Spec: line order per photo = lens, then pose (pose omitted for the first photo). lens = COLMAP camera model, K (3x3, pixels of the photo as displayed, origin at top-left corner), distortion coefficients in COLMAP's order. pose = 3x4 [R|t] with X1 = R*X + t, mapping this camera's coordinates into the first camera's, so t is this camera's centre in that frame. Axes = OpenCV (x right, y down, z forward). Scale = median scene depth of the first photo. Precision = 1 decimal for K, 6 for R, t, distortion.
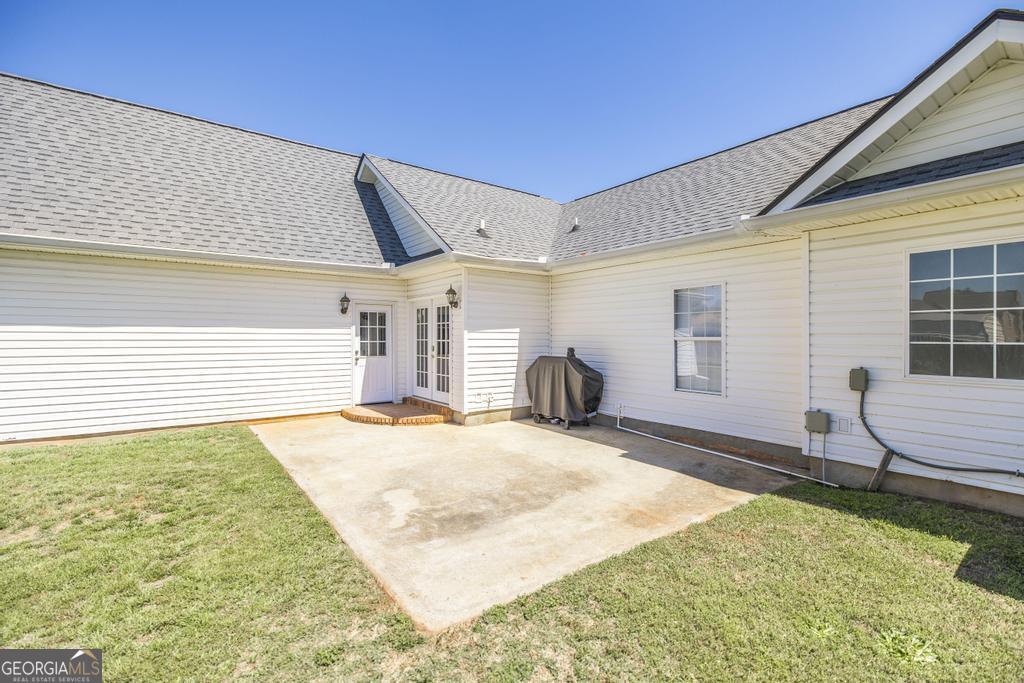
lens RADIAL K [[470.9, 0, 503.3], [0, 470.9, 340.0], [0, 0, 1]] dist [-0.004757, -0.000074]
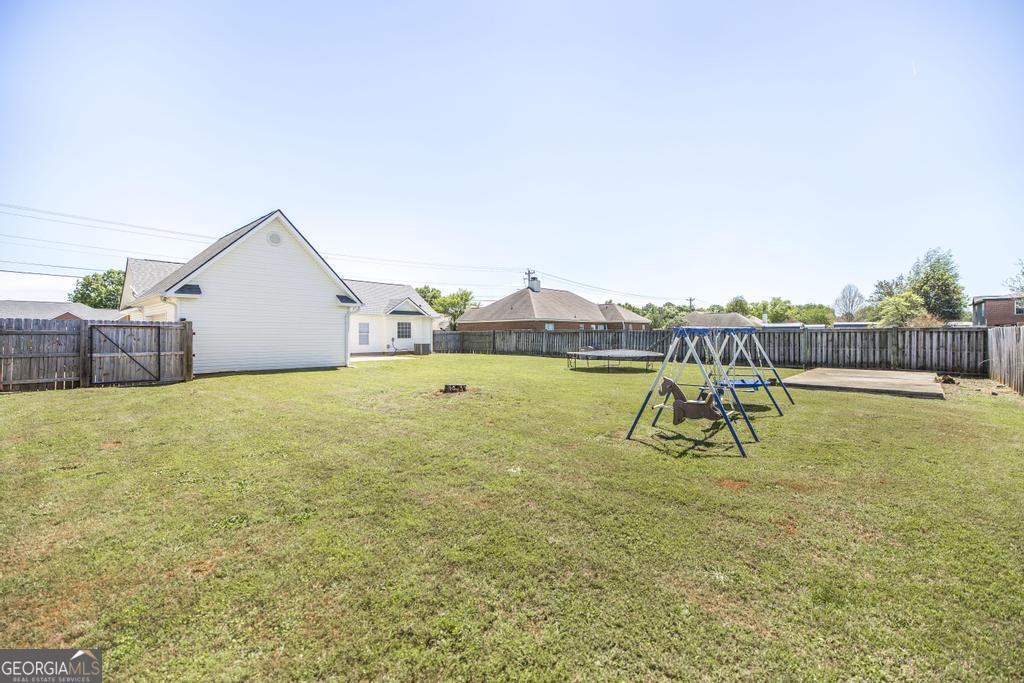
lens RADIAL K [[431.9, 0, 512.5], [0, 431.9, 336.8], [0, 0, 1]] dist [-0.000110, -0.000050]
pose [[-0.194047, -0.007532, 0.980963, -3.321190], [0.010553, 0.999897, 0.009765, 0.000574], [-0.980935, 0.012247, -0.193948, 0.286786]]
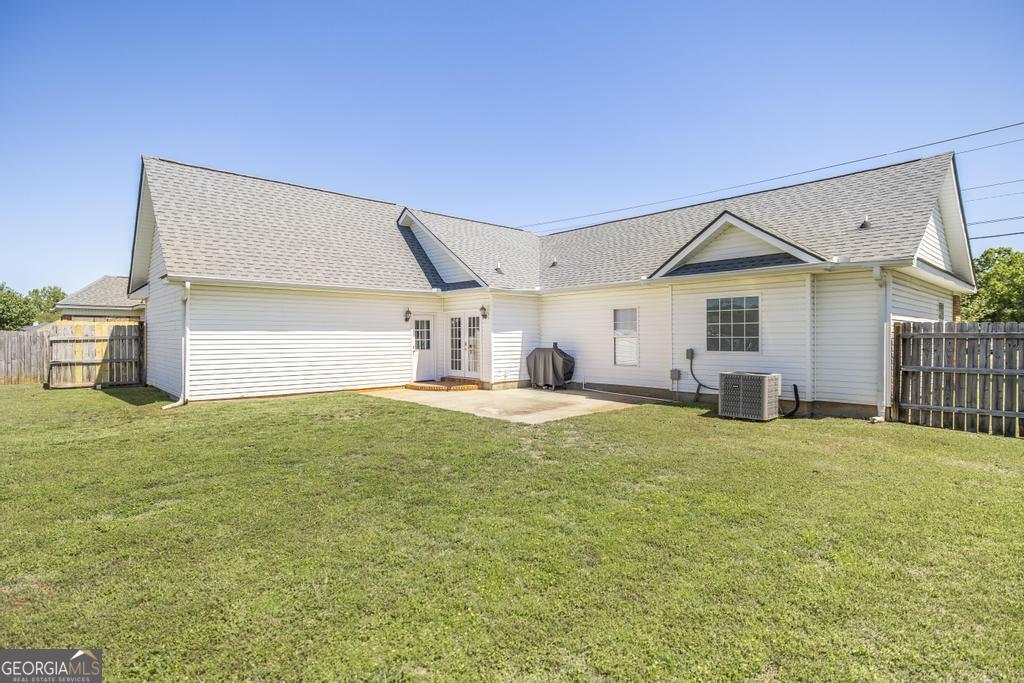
lens RADIAL K [[518.1, 0, 515.7], [0, 518.1, 344.0], [0, 0, 1]] dist [0.000508, 0.000666]
pose [[0.993067, -0.007488, 0.117312, -0.201756], [0.006660, 0.999950, 0.007452, 0.006977], [-0.117362, -0.006619, 0.993067, -0.770118]]
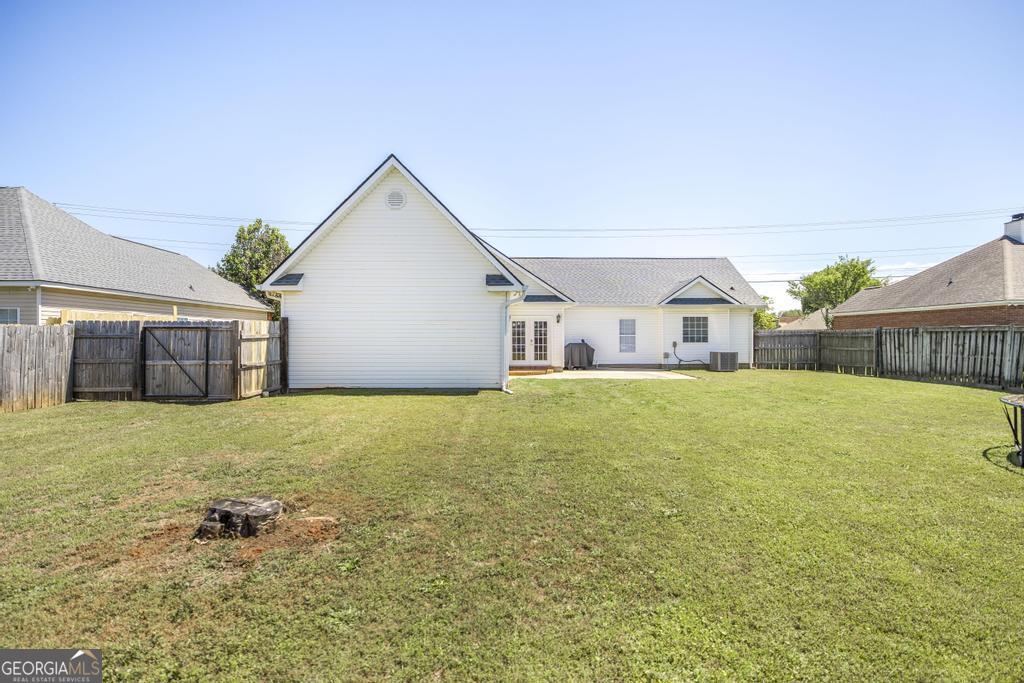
lens RADIAL K [[518.1, 0, 506.8], [0, 518.1, 338.5], [0, 0, 1]] dist [0.000508, 0.000666]
pose [[0.567498, -0.007701, 0.823339, -2.323739], [0.011410, 0.999934, 0.001488, 0.002670], [-0.823296, 0.008549, 0.567548, -0.255419]]
